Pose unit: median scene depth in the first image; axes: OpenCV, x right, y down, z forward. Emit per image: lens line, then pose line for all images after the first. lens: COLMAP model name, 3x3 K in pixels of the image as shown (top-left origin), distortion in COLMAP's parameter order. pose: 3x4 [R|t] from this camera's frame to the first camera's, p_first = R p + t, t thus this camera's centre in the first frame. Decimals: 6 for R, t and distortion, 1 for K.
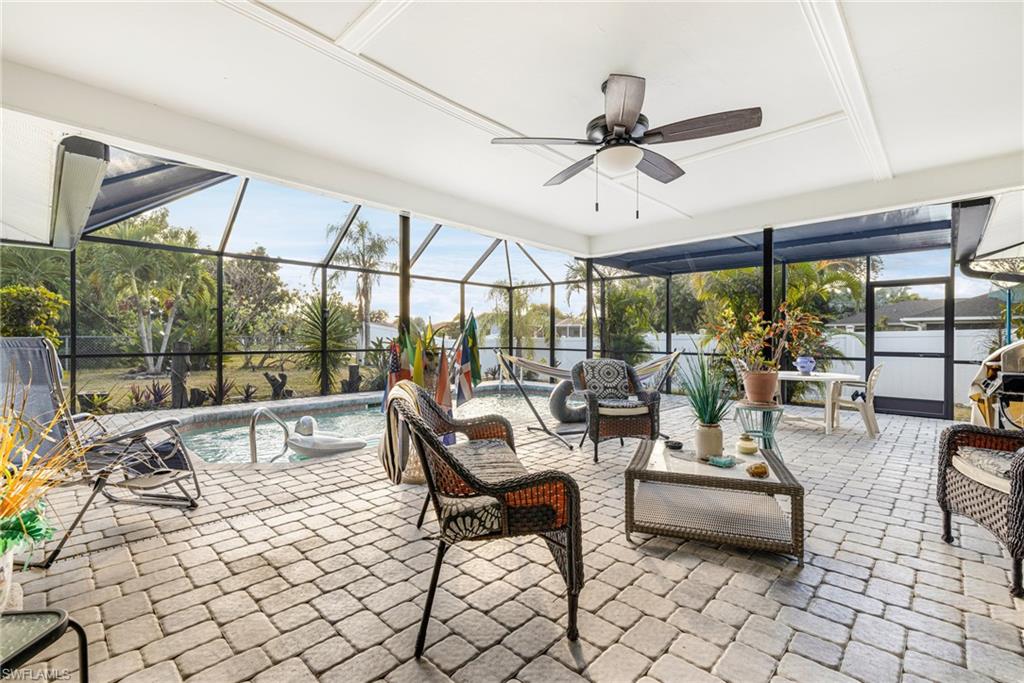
lens RADIAL K [[450.6, 0, 510.1], [0, 450.6, 339.8], [0, 0, 1]] dist [-0.001834, 0.001337]
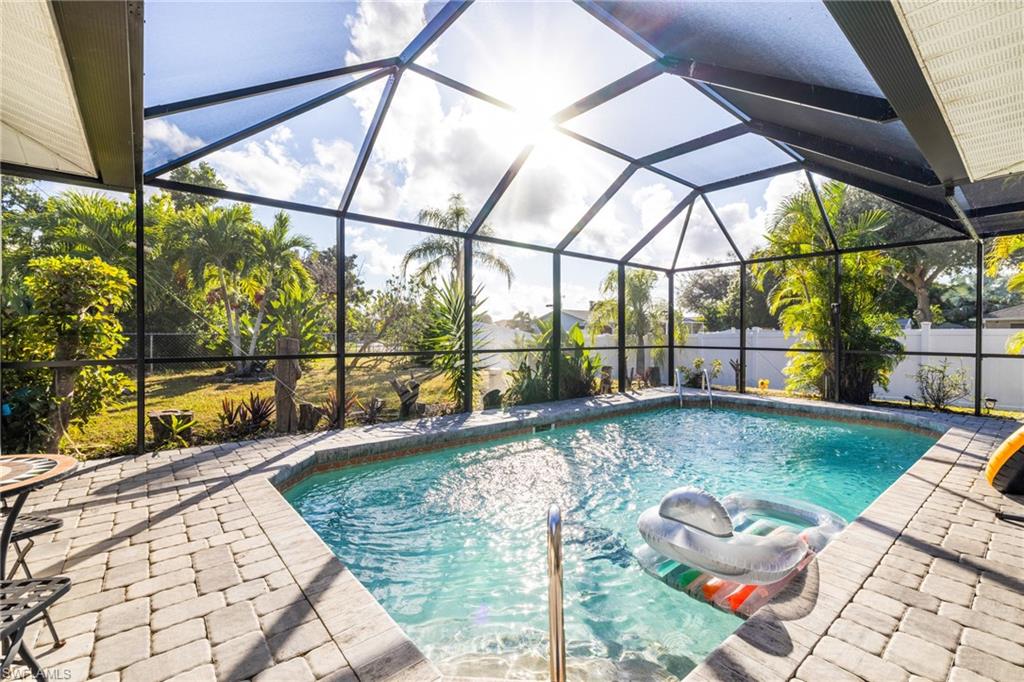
lens RADIAL K [[450.6, 0, 543.6], [0, 450.6, 338.0], [0, 0, 1]] dist [-0.001834, 0.001337]
pose [[0.997497, -0.002404, -0.070666, -0.266271], [0.002597, 0.999993, 0.002639, 0.001757], [0.070659, -0.002816, 0.997497, 0.305403]]
